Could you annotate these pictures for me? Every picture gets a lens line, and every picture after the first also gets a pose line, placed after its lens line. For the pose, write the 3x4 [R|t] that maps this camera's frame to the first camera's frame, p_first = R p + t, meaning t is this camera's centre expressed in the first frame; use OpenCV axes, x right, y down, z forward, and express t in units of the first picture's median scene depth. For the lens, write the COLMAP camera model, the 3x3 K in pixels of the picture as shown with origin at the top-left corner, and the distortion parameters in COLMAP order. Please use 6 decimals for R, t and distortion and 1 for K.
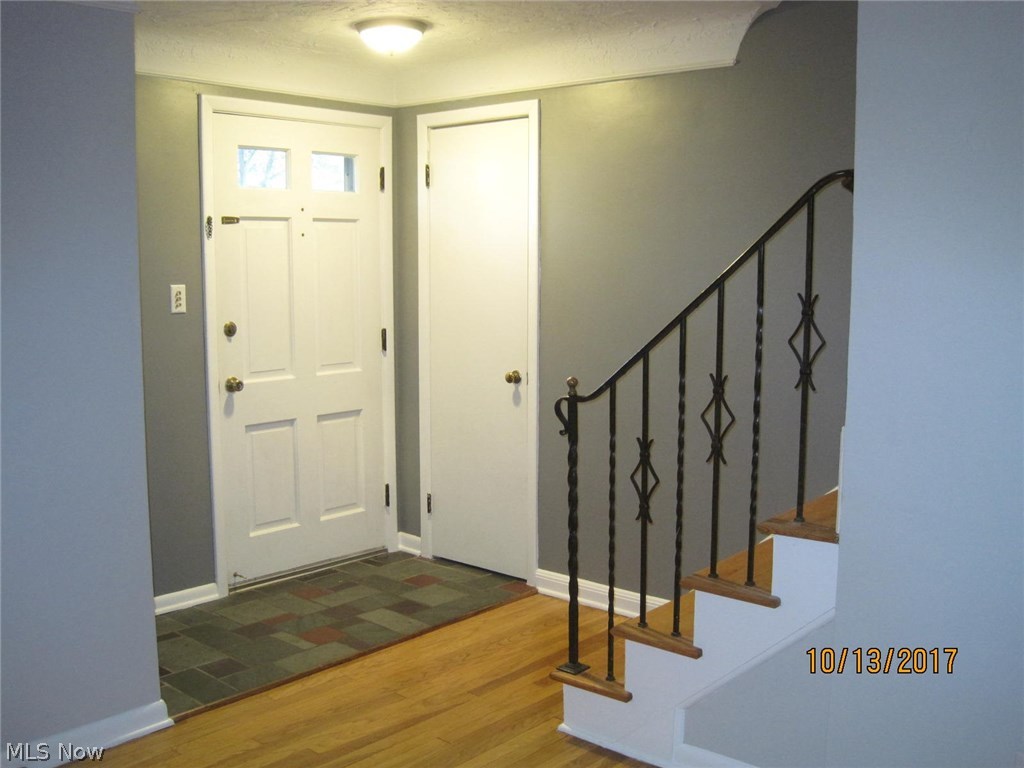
lens RADIAL K [[1039.8, 0, 512.0], [0, 1039.8, 384.0], [0, 0, 1]] dist [-0.147349, 0.007662]
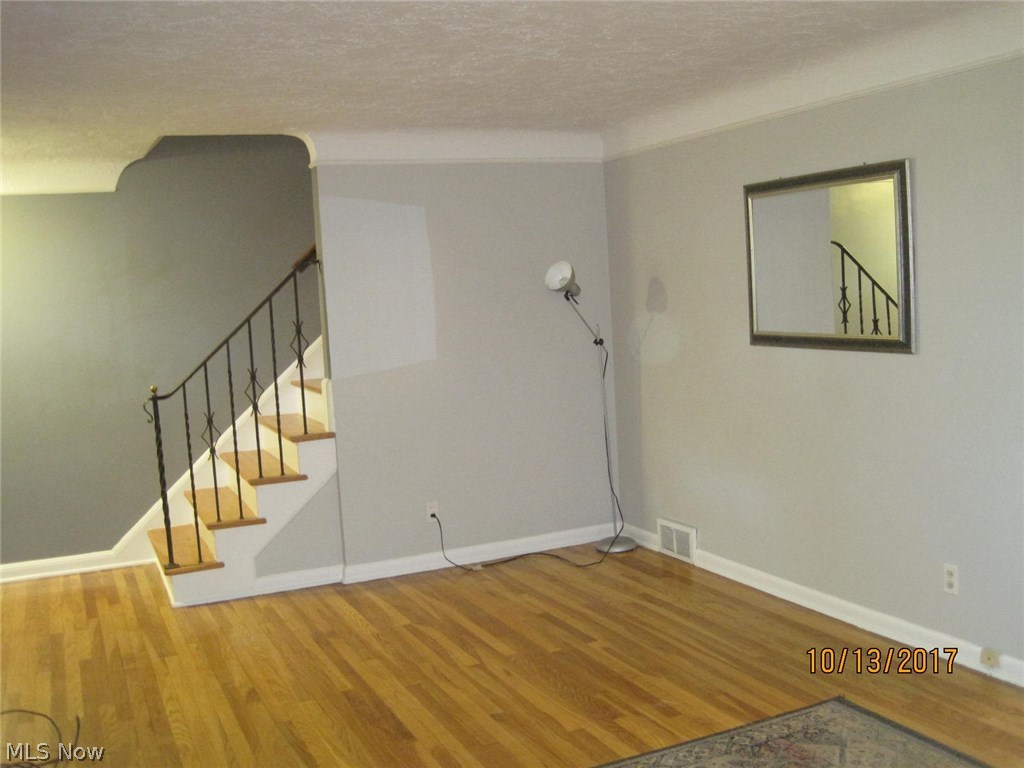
lens RADIAL K [[1039.8, 0, 512.0], [0, 1039.8, 384.0], [0, 0, 1]] dist [-0.147349, 0.007662]
pose [[0.409032, -0.106364, 0.906300, -1.173947], [0.167358, 0.985081, 0.040078, 0.020877], [-0.897042, 0.135283, 0.420730, -0.190522]]
